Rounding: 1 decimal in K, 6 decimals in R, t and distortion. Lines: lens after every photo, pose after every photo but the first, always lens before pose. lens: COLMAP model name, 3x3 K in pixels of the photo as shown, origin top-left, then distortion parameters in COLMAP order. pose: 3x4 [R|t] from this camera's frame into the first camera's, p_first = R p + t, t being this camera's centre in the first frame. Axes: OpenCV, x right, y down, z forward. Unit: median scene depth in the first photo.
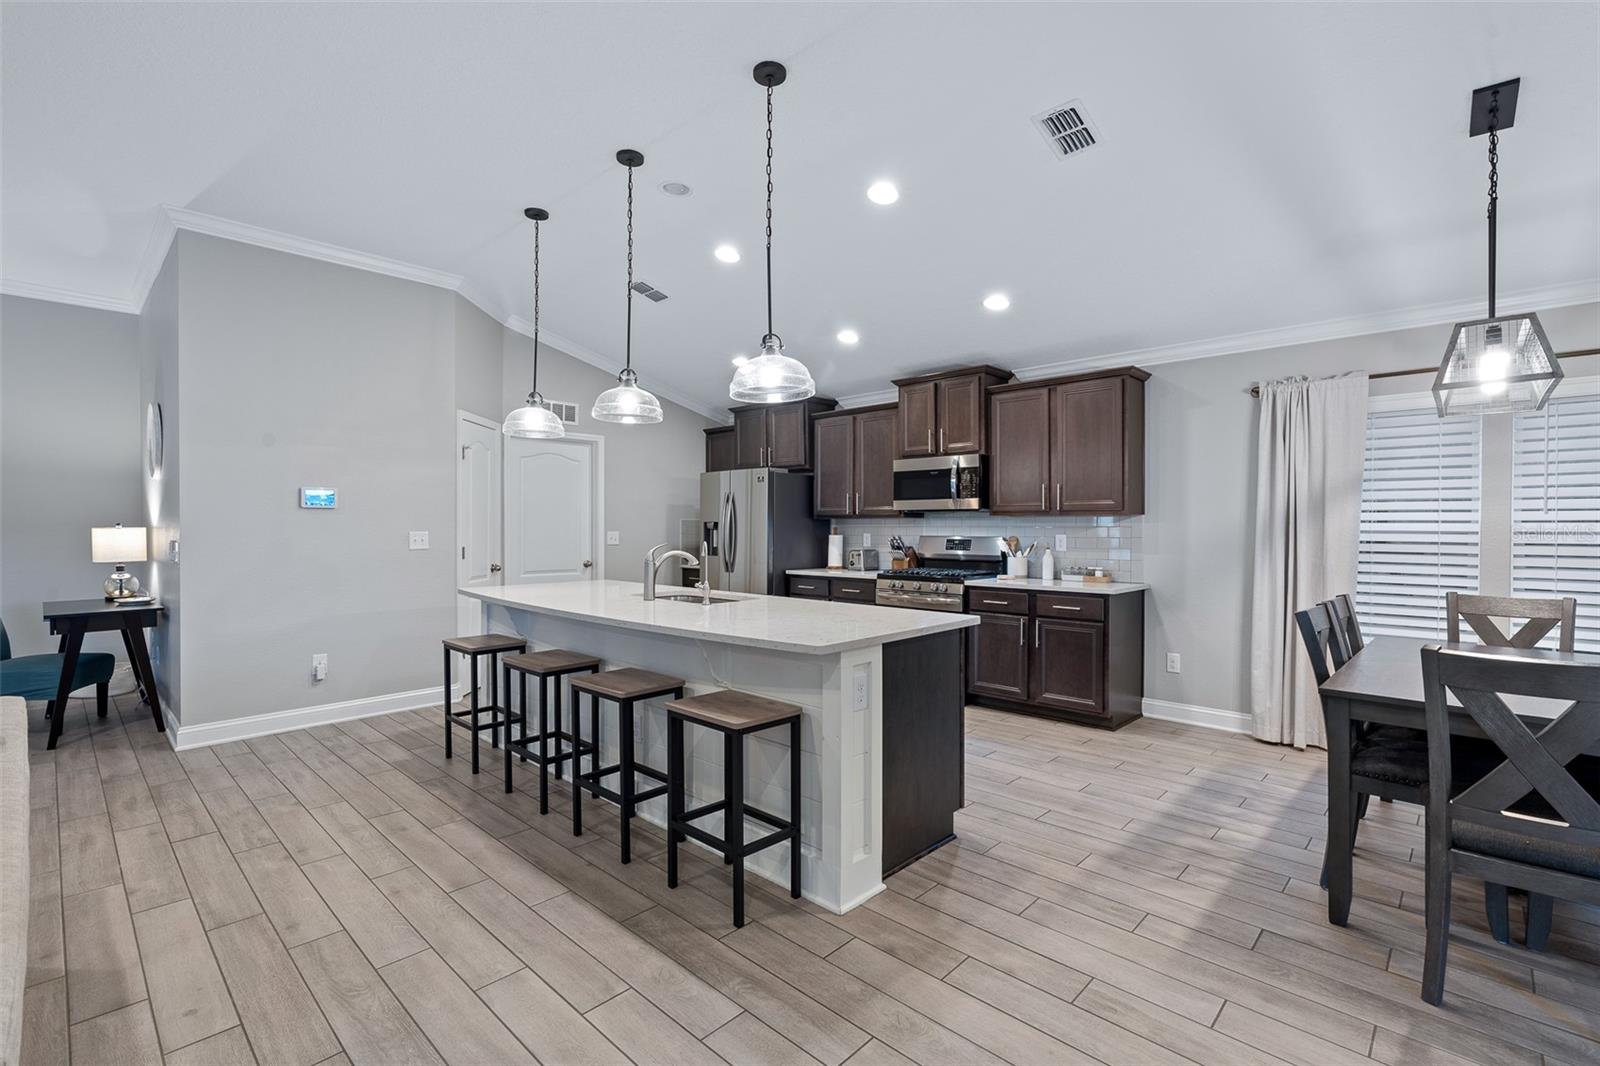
lens RADIAL K [[720.5, 0, 800.0], [0, 720.5, 533.0], [0, 0, 1]] dist [-0.010217, 0.003721]
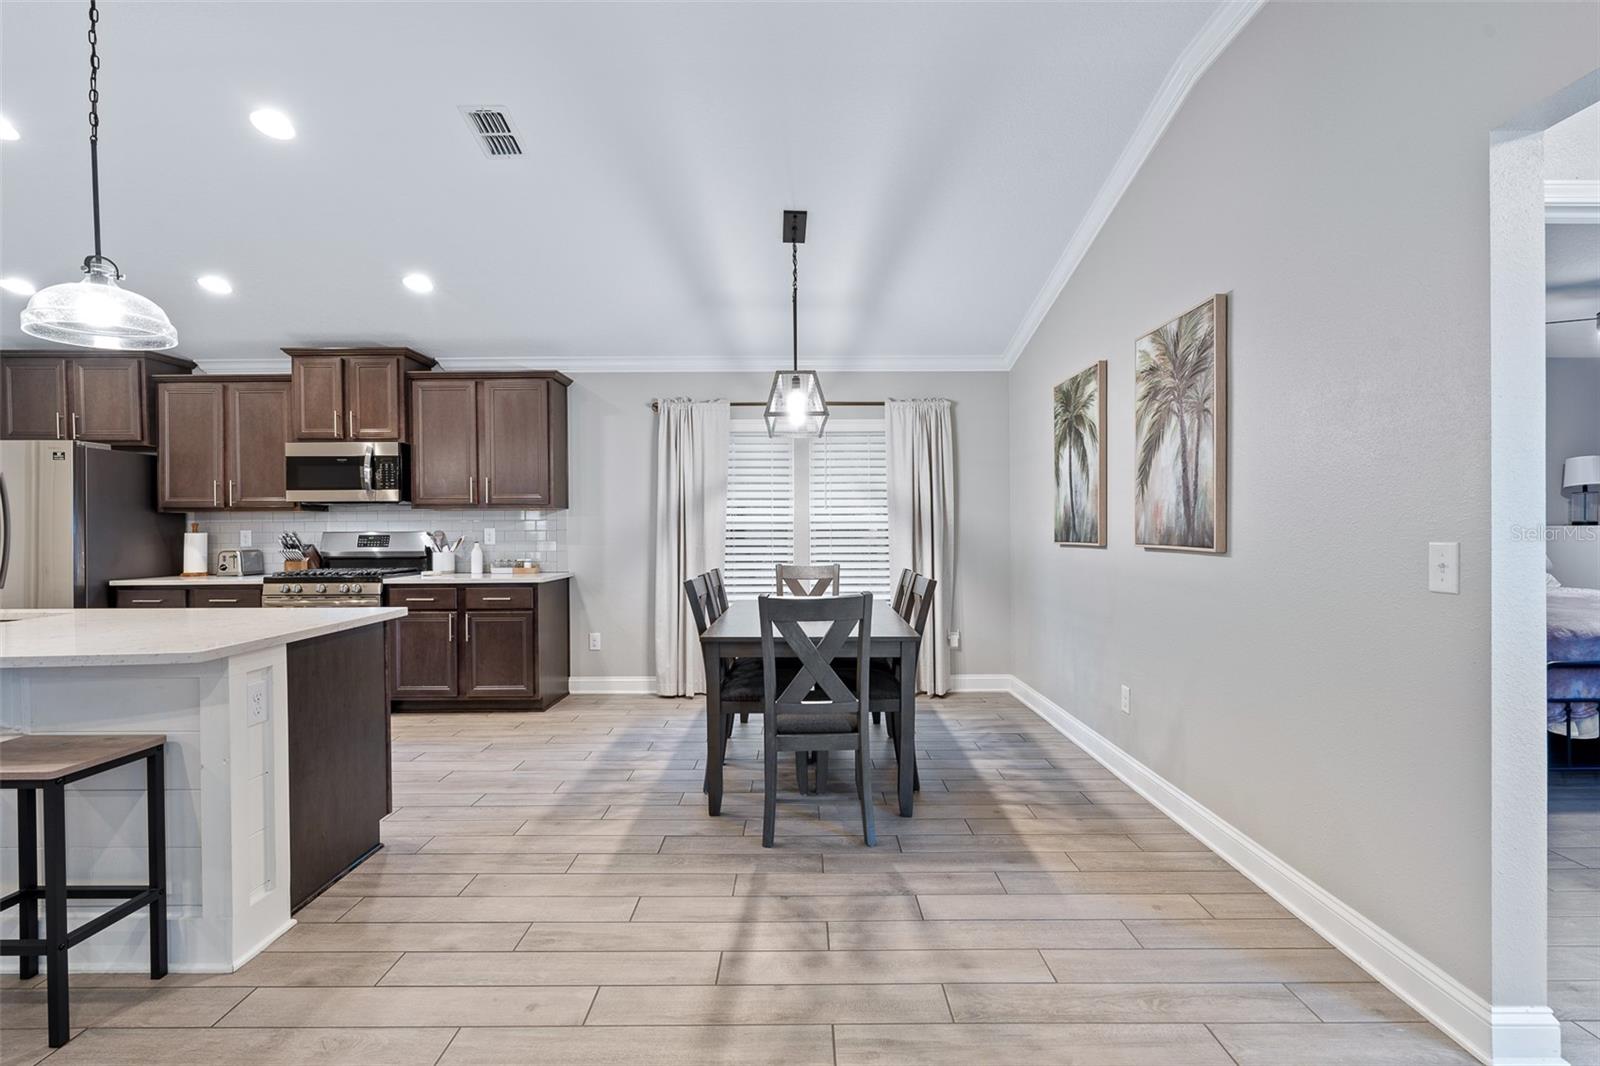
lens RADIAL K [[717.7, 0, 804.2], [0, 717.7, 532.5], [0, 0, 1]] dist [-0.009068, 0.003787]
pose [[0.720541, -0.010637, 0.693330, -0.017229], [0.012957, 0.999914, 0.001875, 0.013095], [-0.693291, 0.007632, 0.720617, -0.031144]]
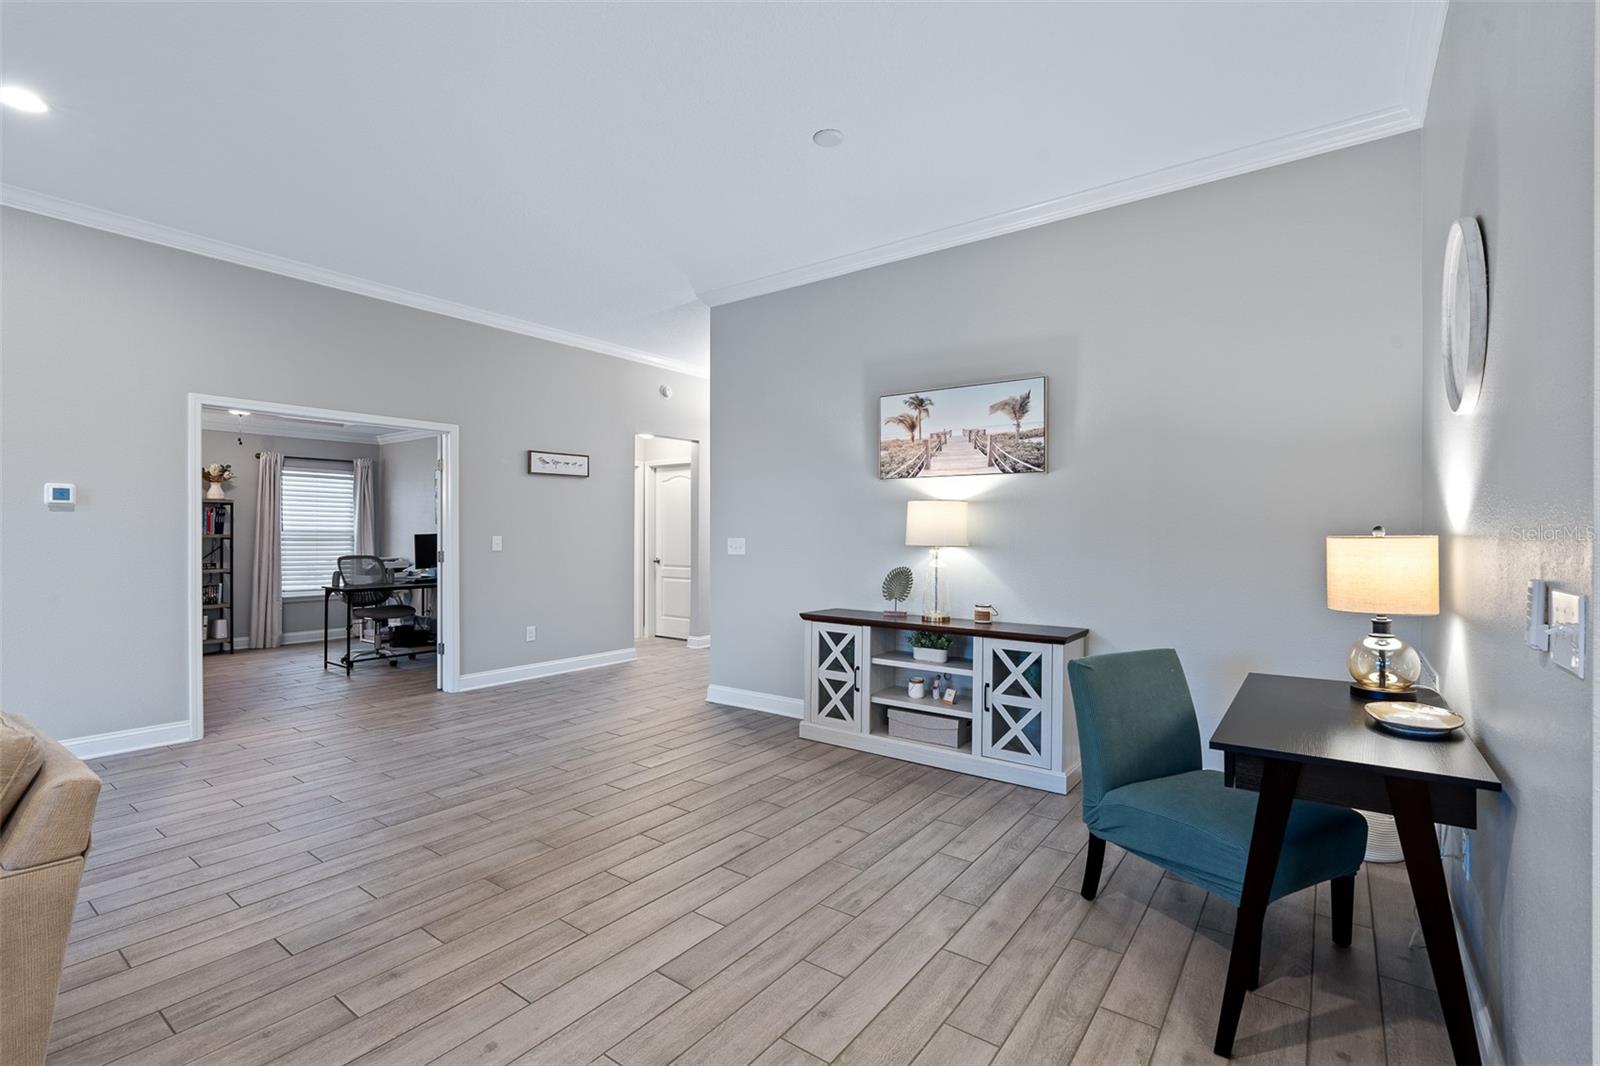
lens RADIAL K [[717.7, 0, 804.2], [0, 717.7, 532.5], [0, 0, 1]] dist [-0.009068, 0.003787]
pose [[0.122783, -0.000394, -0.992433, -0.557381], [-0.009755, 0.999951, -0.001604, -0.005426], [0.992386, 0.009878, 0.122773, 0.594413]]
